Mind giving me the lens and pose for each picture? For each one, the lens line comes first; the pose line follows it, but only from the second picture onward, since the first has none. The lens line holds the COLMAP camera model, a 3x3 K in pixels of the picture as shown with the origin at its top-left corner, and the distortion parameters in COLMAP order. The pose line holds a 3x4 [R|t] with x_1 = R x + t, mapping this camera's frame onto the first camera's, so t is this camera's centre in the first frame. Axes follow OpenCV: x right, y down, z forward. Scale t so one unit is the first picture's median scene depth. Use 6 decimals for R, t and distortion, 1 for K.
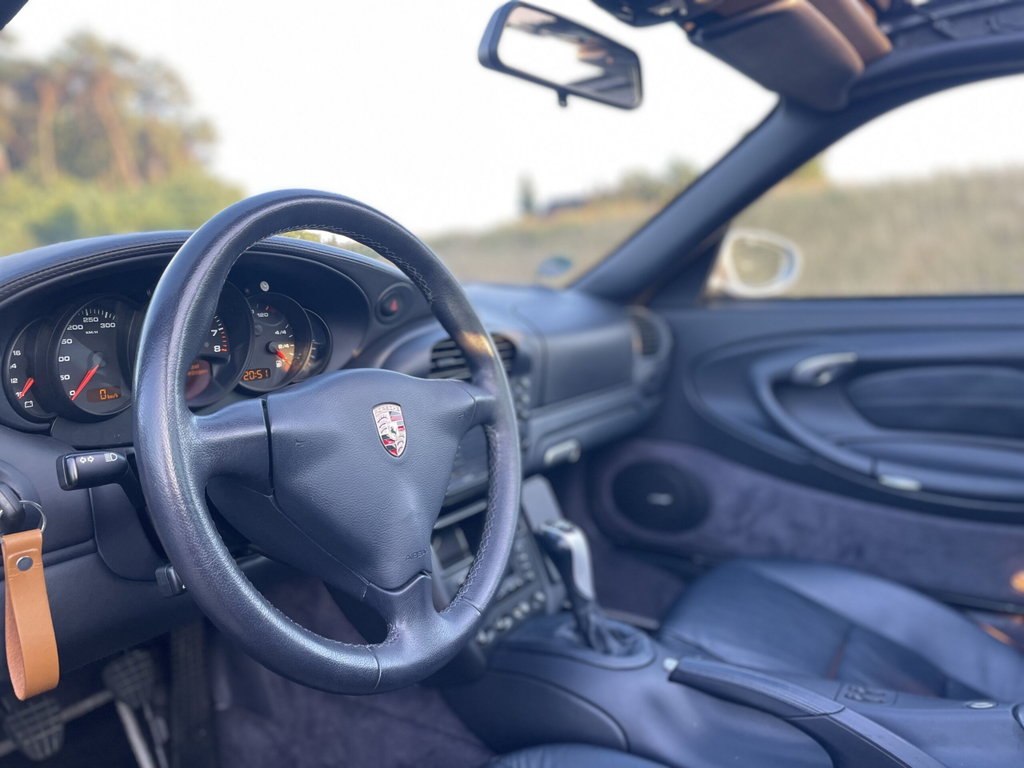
lens RADIAL K [[793.6, 0, 512.0], [0, 793.6, 384.0], [0, 0, 1]] dist [0.097658, -0.145352]
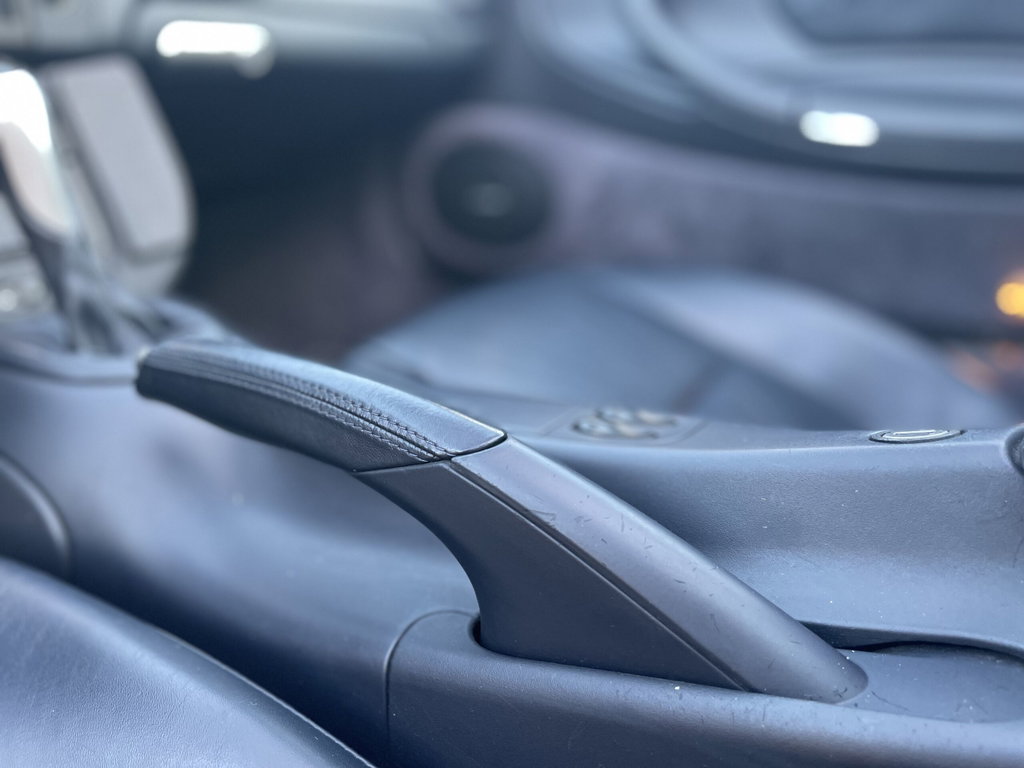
lens RADIAL K [[780.0, 0, 512.0], [0, 780.0, 384.0], [0, 0, 1]] dist [0.070894, -0.120868]
pose [[0.999975, -0.003751, -0.006024, 0.284791], [0.004982, 0.975564, 0.219660, 0.208229], [0.005053, -0.219684, 0.975558, 0.464613]]
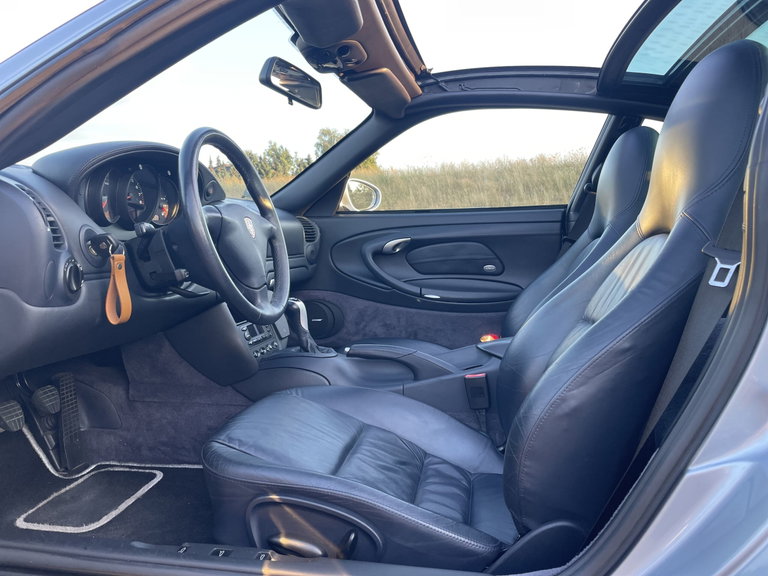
lens RADIAL K [[585.0, 0, 384.0], [0, 585.0, 288.0], [0, 0, 1]] dist [0.070894, -0.120868]
pose [[0.929454, -0.019399, 0.368427, -0.235274], [0.033846, 0.998889, -0.032790, 0.170231], [-0.367382, 0.042947, 0.929078, -0.445721]]
